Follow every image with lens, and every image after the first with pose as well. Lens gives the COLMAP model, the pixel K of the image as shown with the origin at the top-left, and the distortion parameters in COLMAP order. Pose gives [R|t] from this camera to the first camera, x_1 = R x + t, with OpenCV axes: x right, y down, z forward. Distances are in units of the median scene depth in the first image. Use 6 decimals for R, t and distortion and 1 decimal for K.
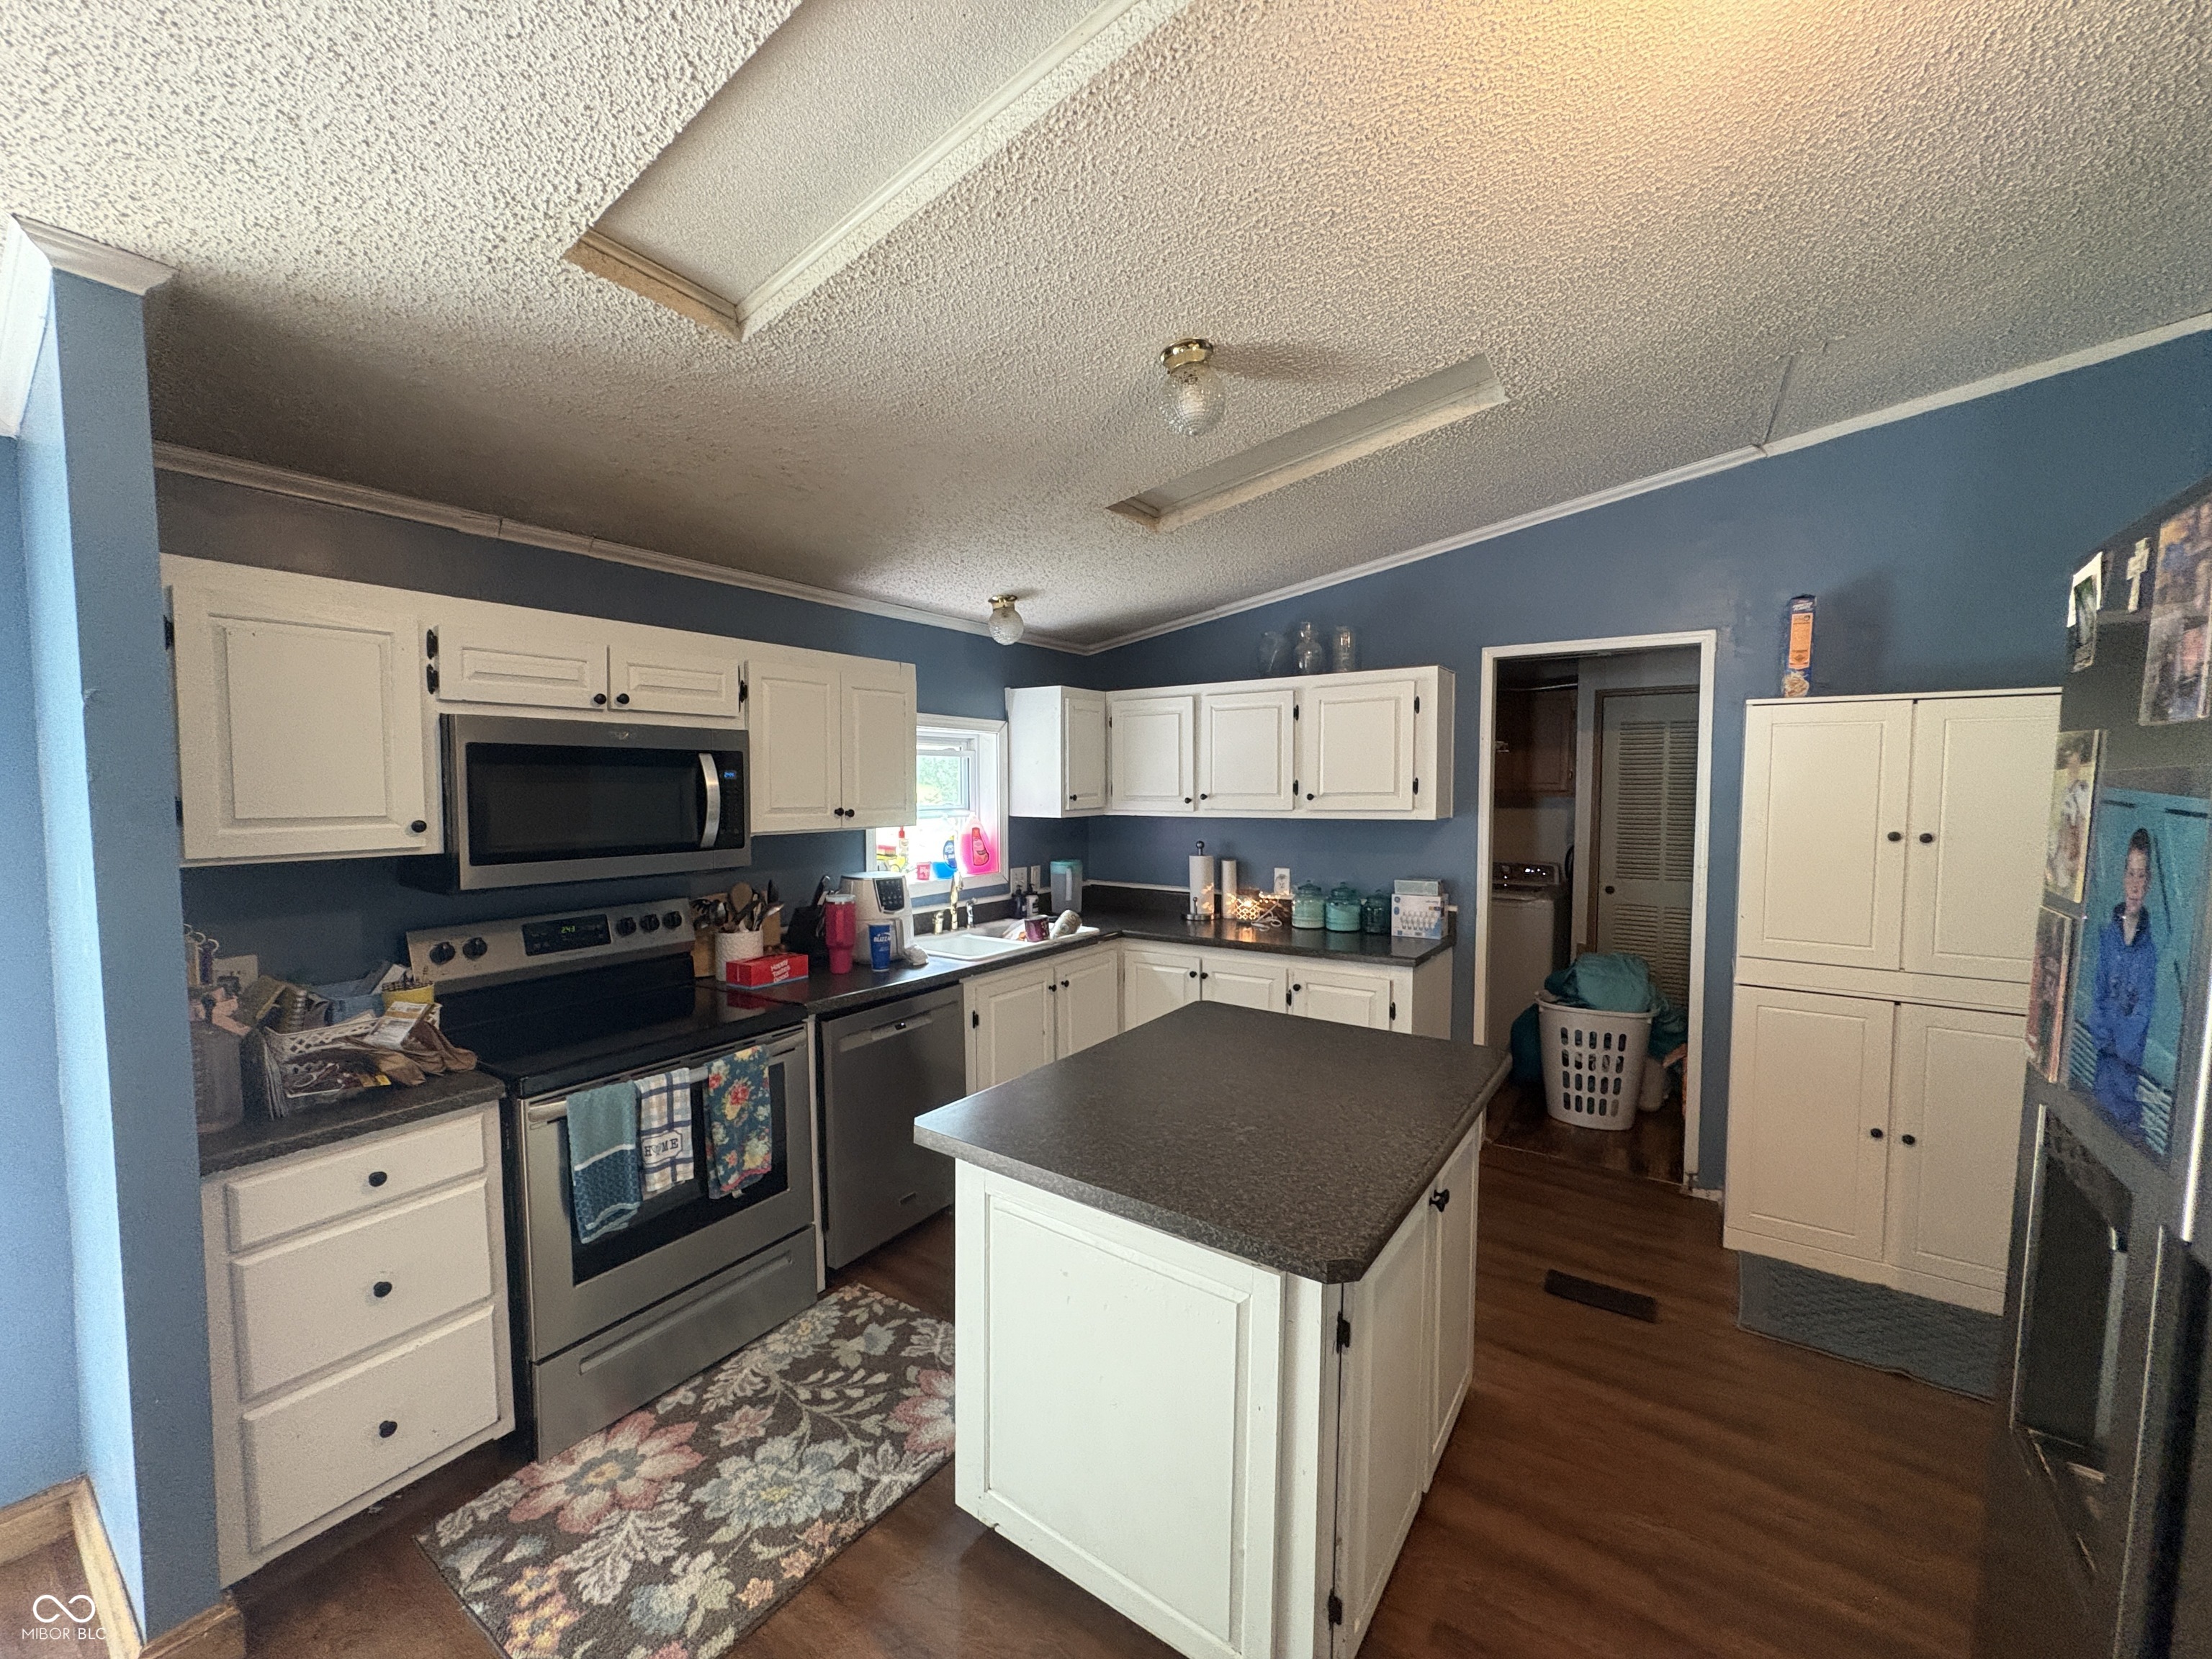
lens RADIAL K [[874.8, 0, 1105.1], [0, 874.8, 833.1], [0, 0, 1]] dist [-0.004724, 0.001511]
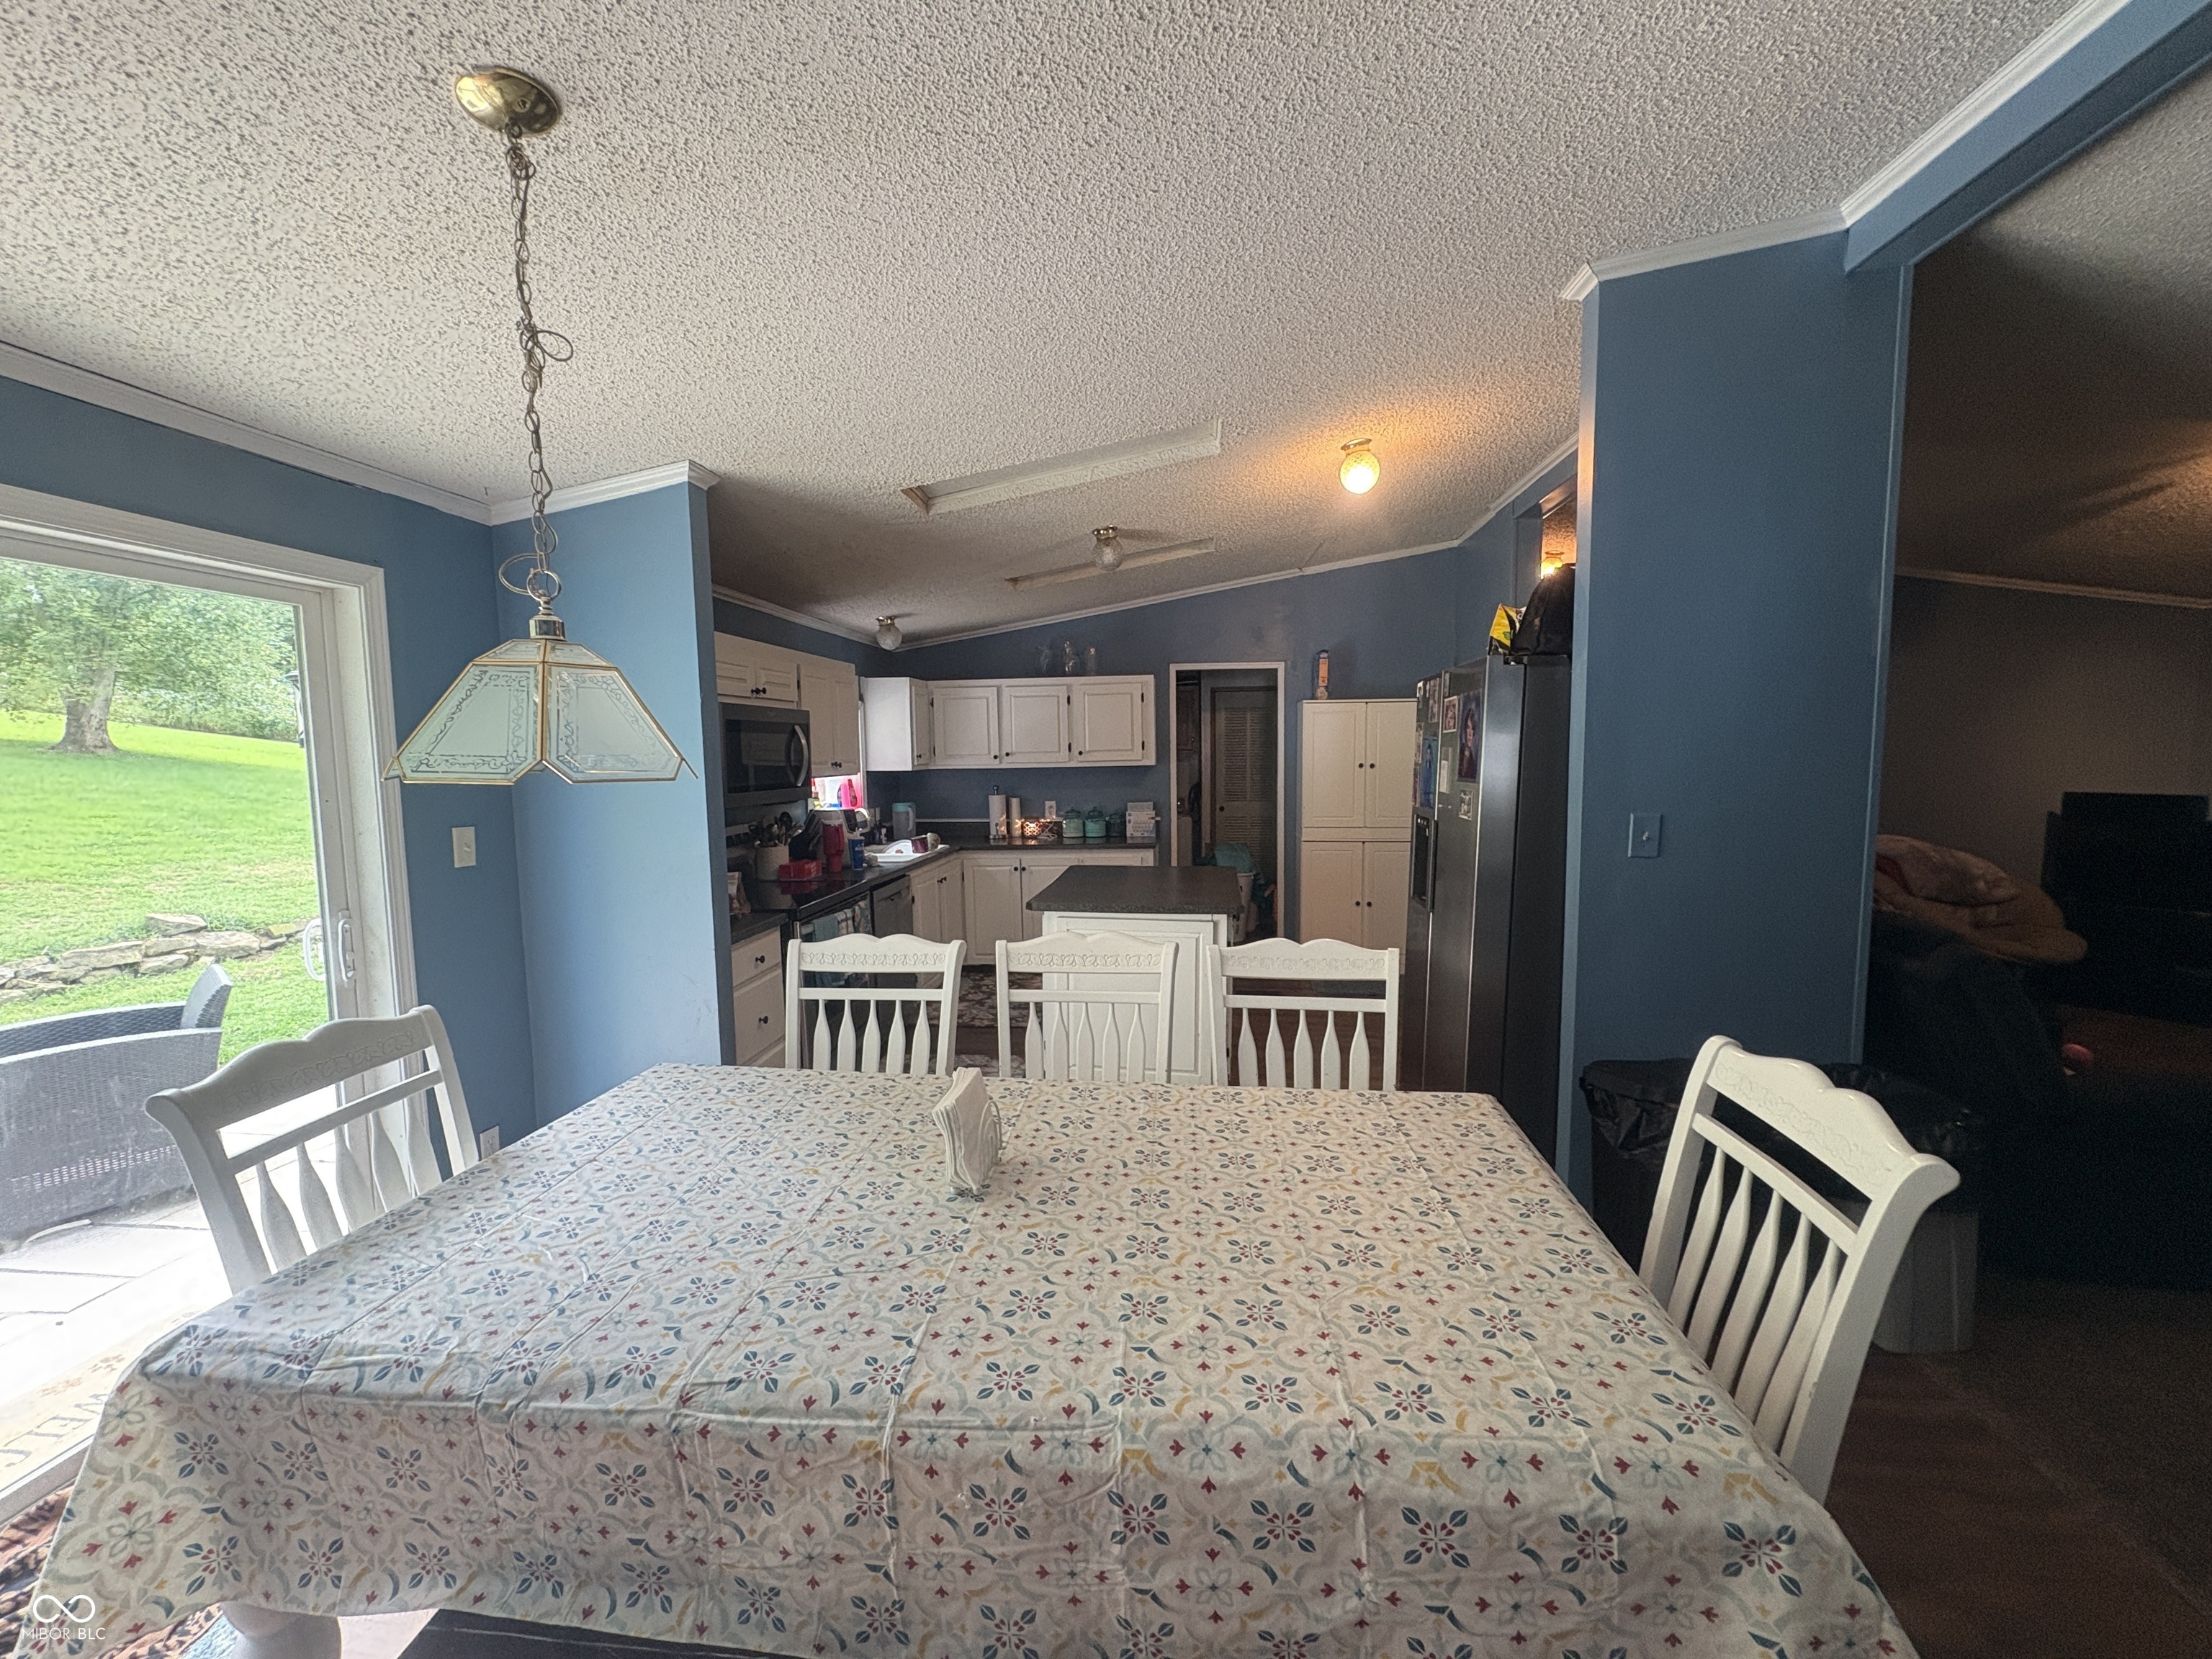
lens RADIAL K [[874.8, 0, 1099.3], [0, 874.8, 832.4], [0, 0, 1]] dist [-0.004724, 0.001511]
pose [[0.884434, -0.053802, 0.463553, -0.520830], [0.038489, 0.998357, 0.042439, 0.039761], [-0.465075, -0.019693, 0.885052, -0.472204]]
